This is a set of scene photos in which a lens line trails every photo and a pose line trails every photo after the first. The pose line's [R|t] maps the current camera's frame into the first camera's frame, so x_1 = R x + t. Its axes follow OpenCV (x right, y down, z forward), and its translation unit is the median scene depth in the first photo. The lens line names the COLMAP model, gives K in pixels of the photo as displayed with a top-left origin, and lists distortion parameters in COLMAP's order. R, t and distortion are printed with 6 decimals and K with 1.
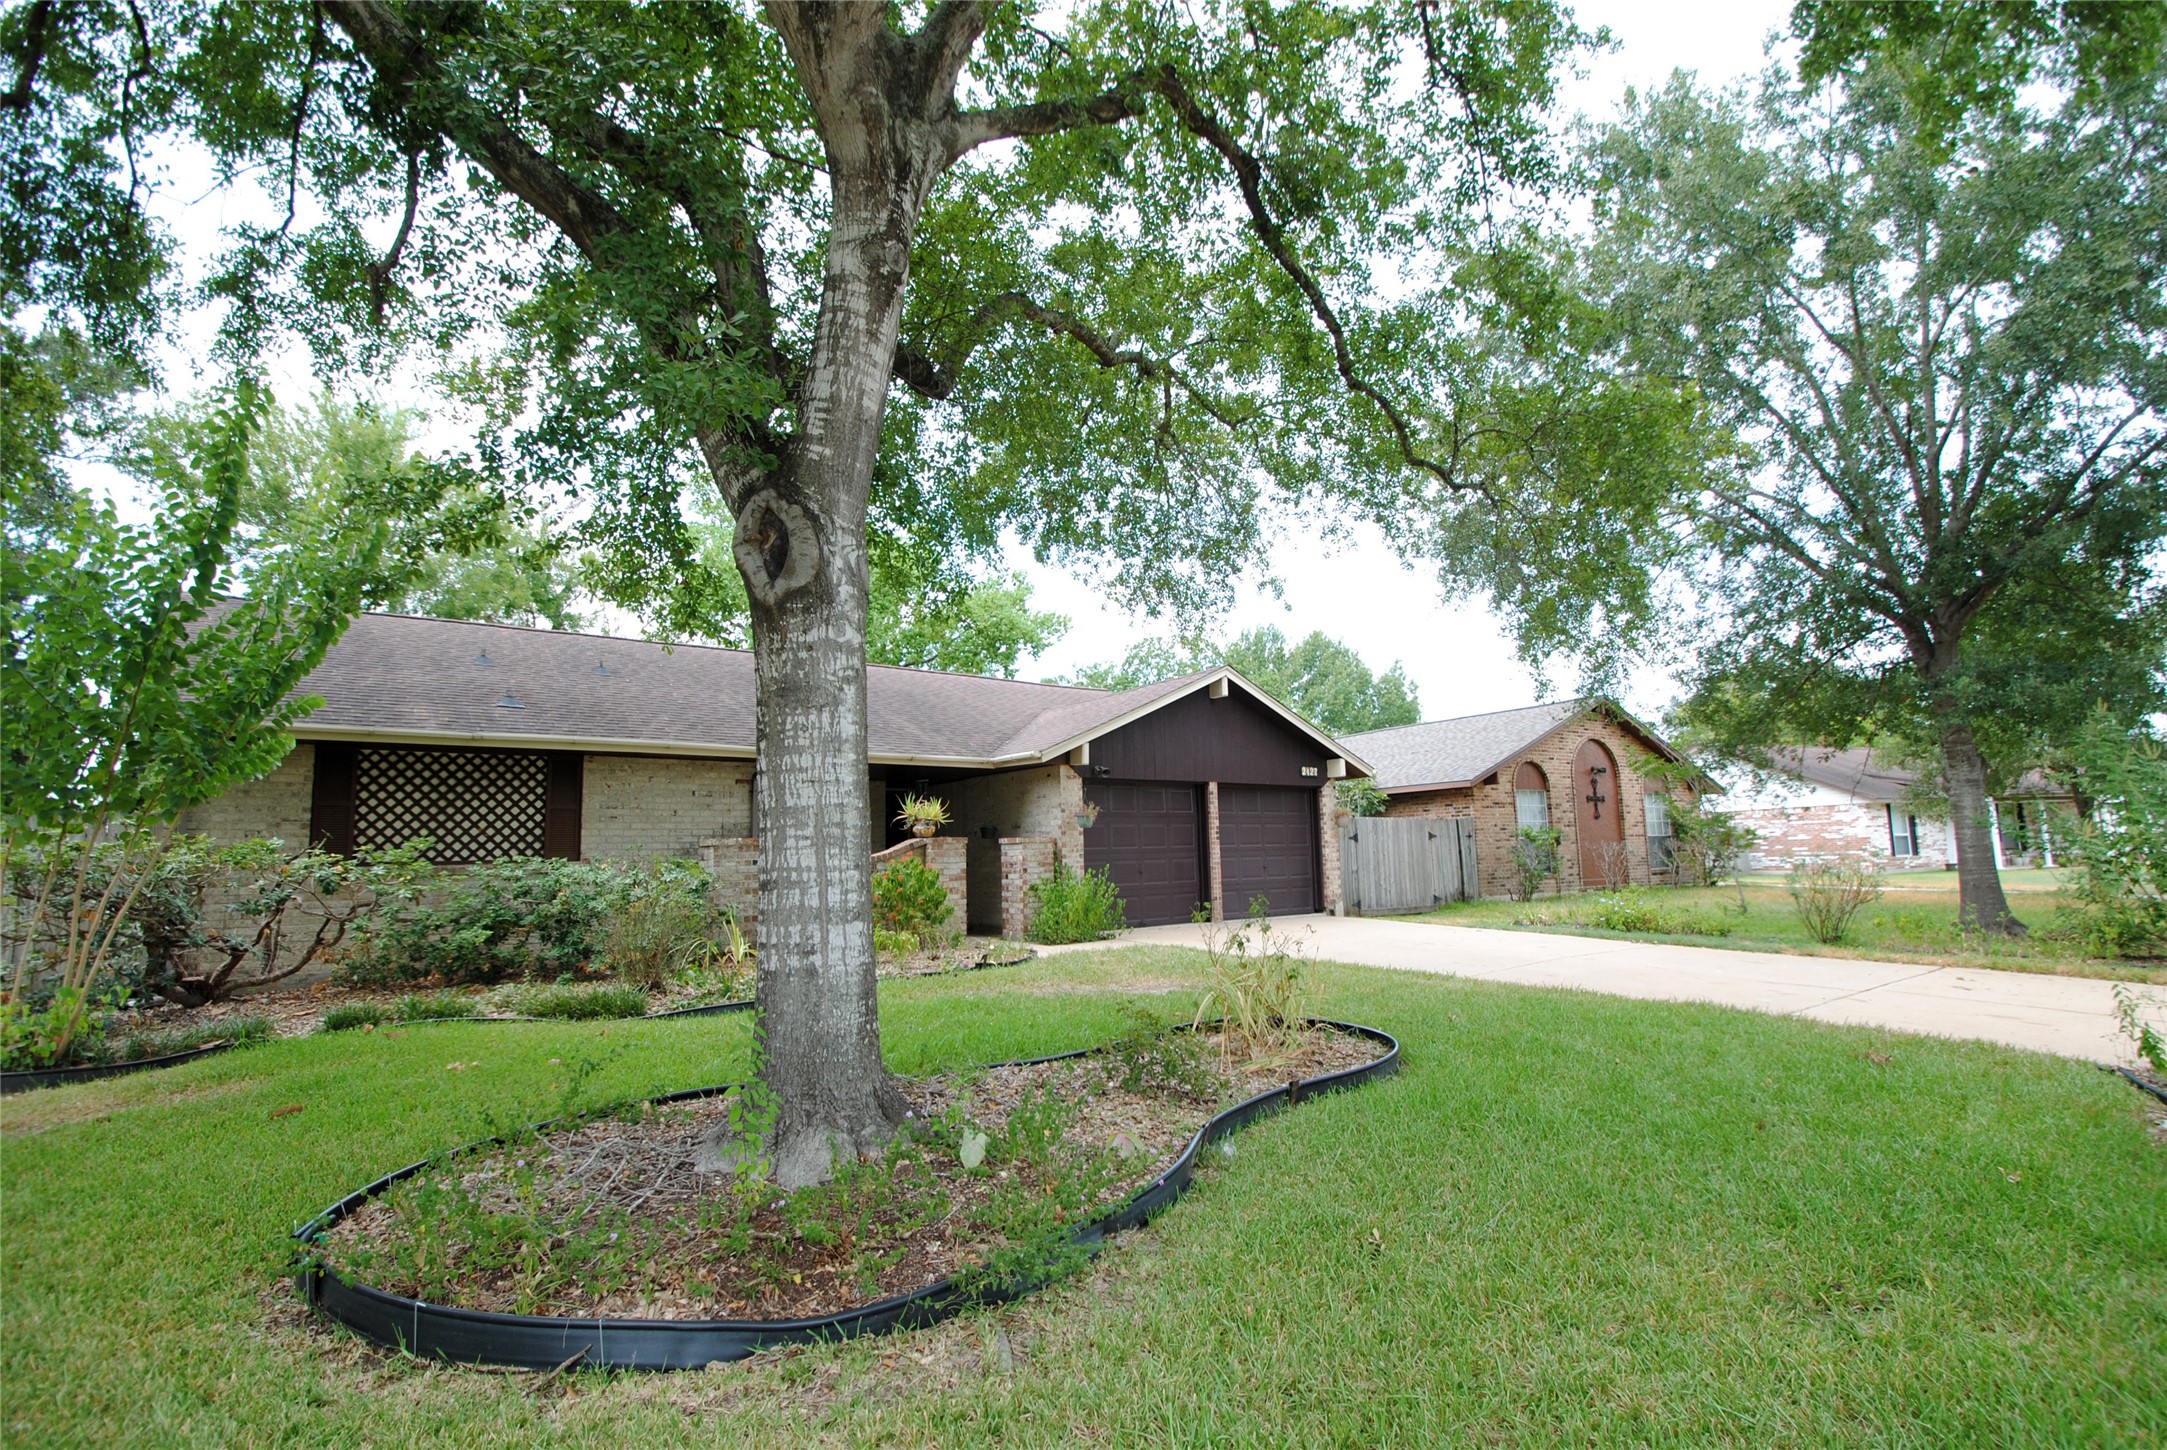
lens RADIAL K [[1019.7, 0, 1094.4], [0, 1019.7, 732.3], [0, 0, 1]] dist [0.001305, -0.012677]
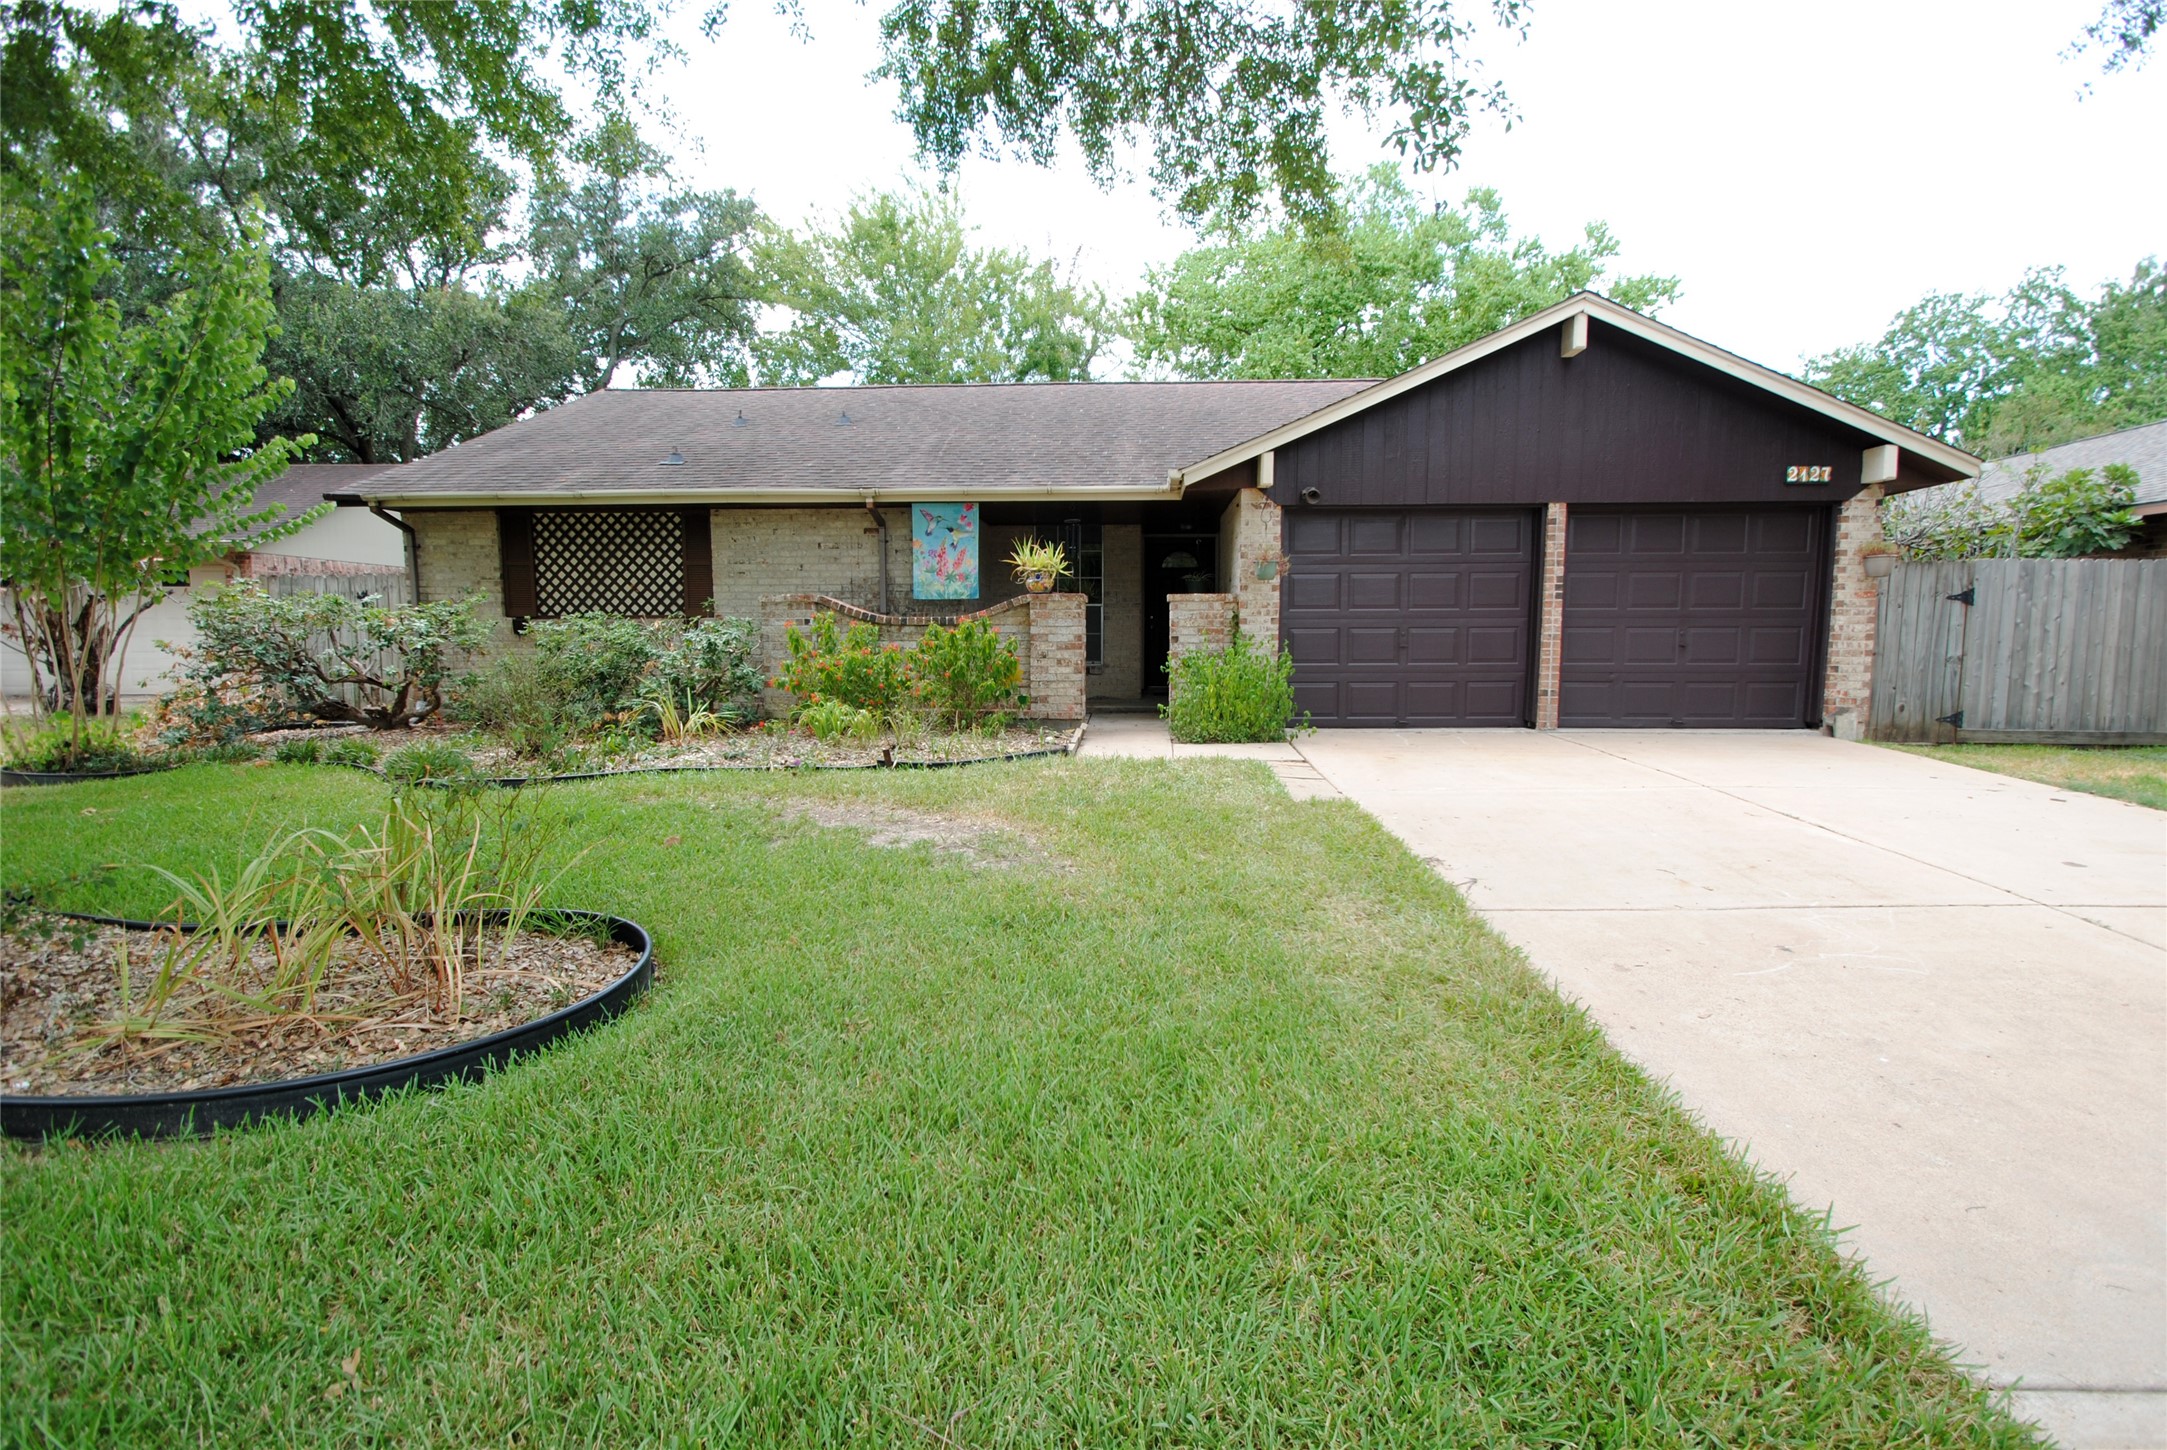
lens RADIAL K [[1019.7, 0, 1094.4], [0, 1019.7, 732.3], [0, 0, 1]] dist [0.001305, -0.012677]
pose [[0.755020, 0.087768, -0.649801, 0.403408], [0.065152, 0.976055, 0.207537, 0.049736], [0.652457, -0.199031, 0.731223, 0.456904]]
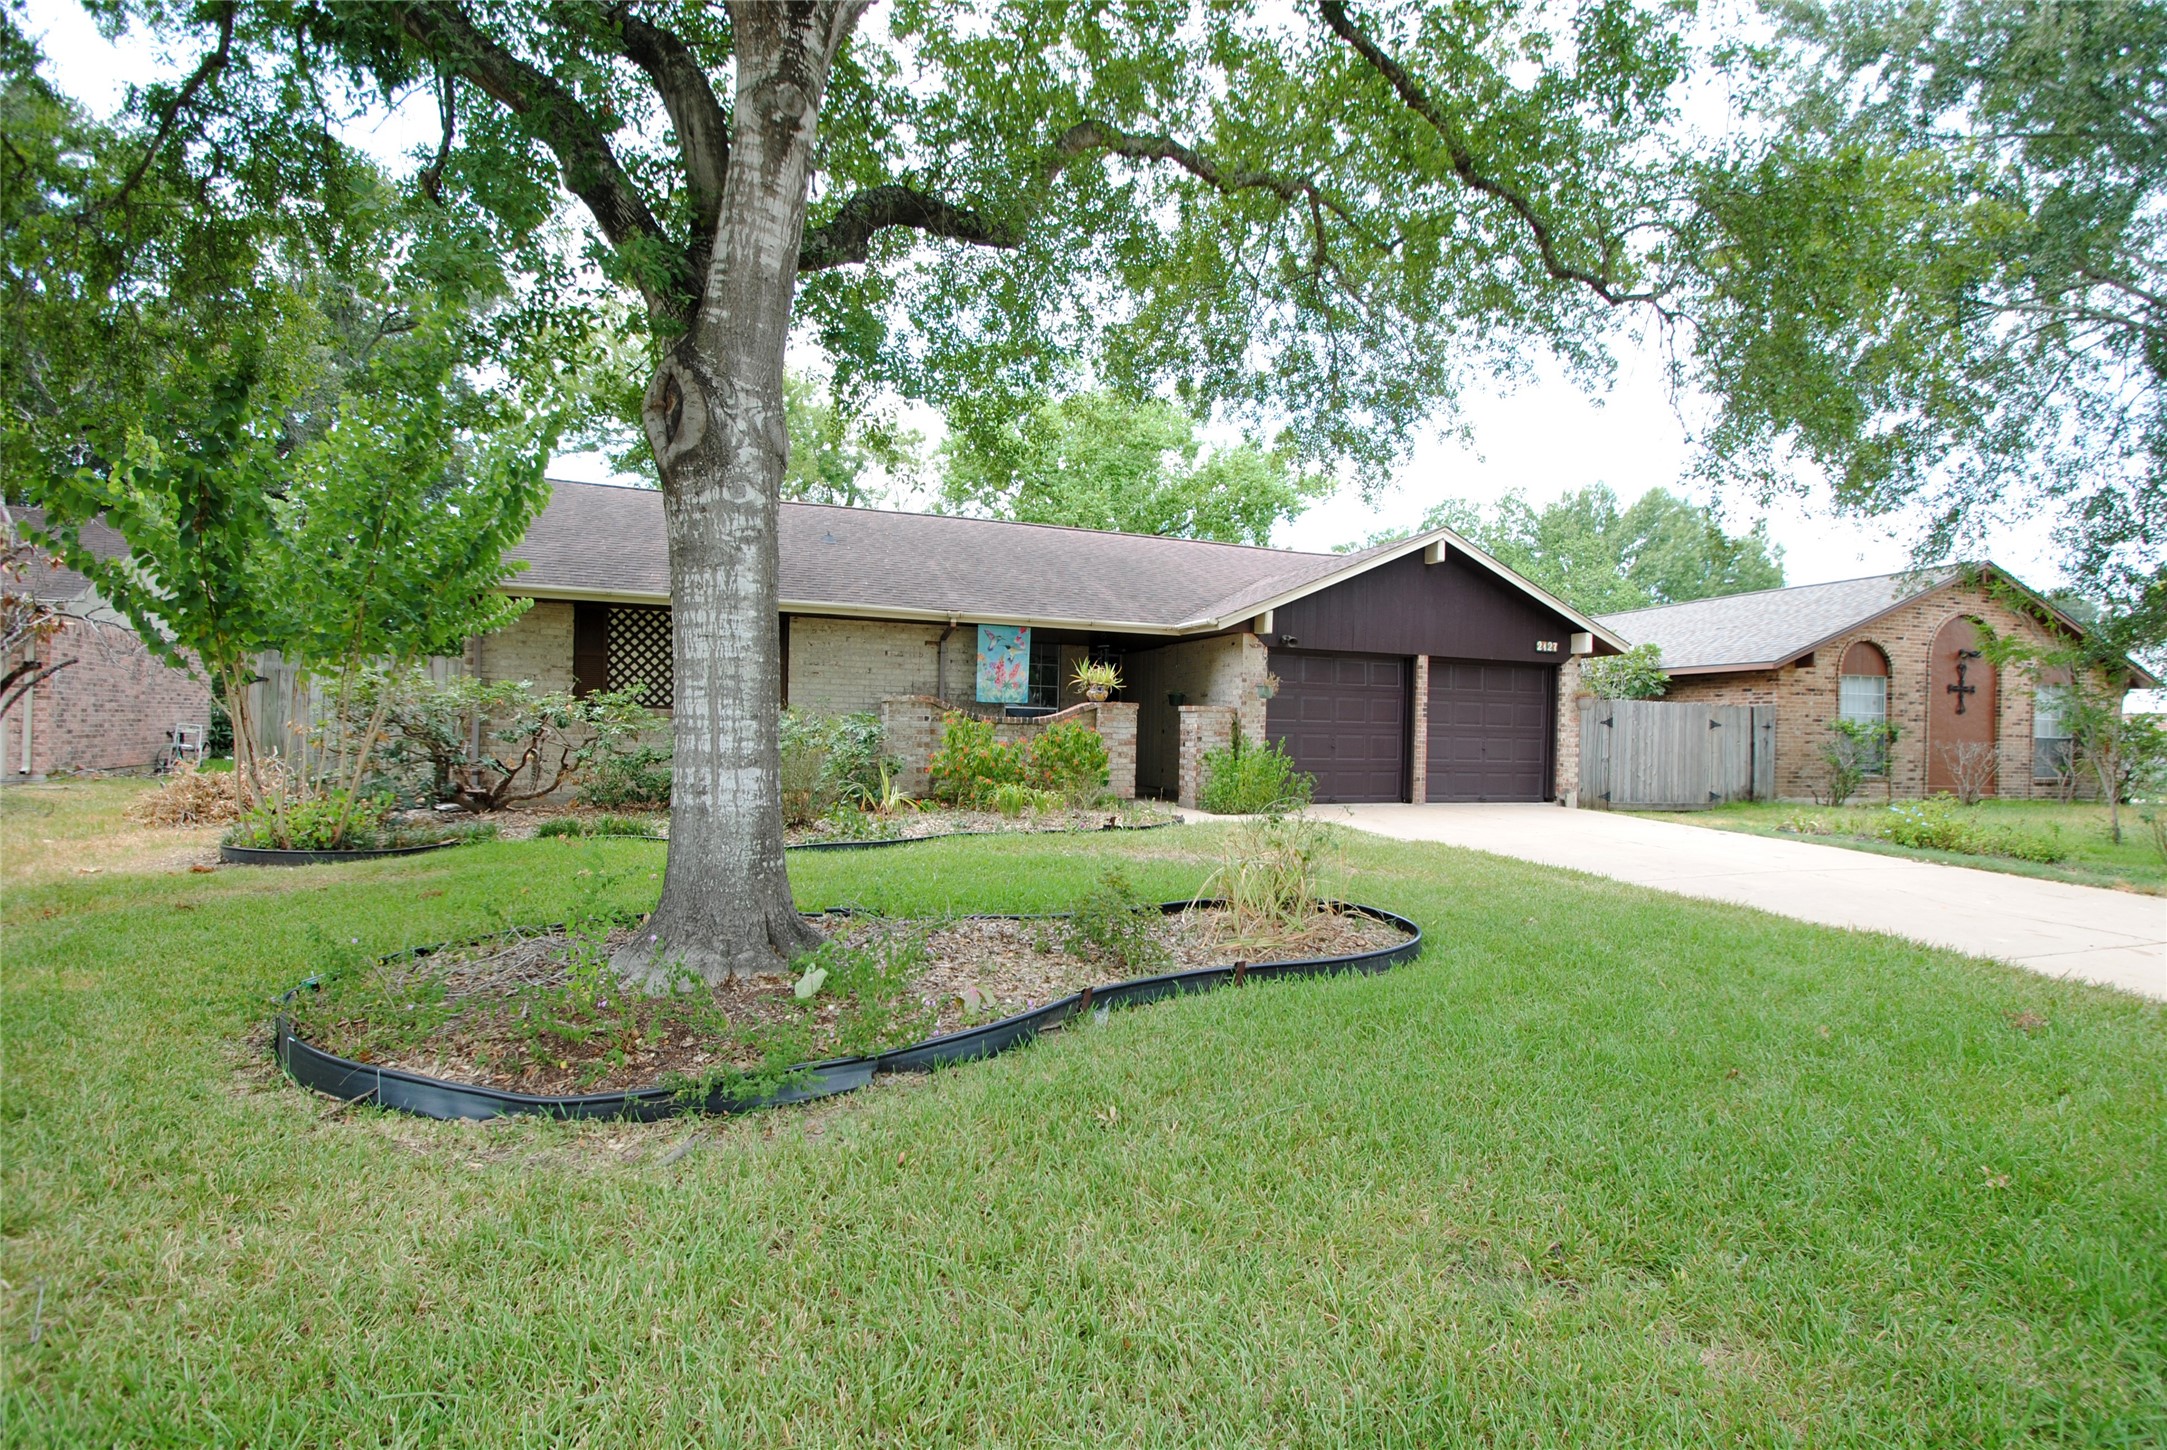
lens RADIAL K [[1018.3, 0, 1095.8], [0, 1018.3, 733.2], [0, 0, 1]] dist [0.003639, -0.011163]
pose [[0.952944, 0.047266, -0.299439, 0.146341], [-0.008587, 0.991582, 0.129192, 0.002496], [0.303025, -0.120541, 0.945328, 0.033277]]
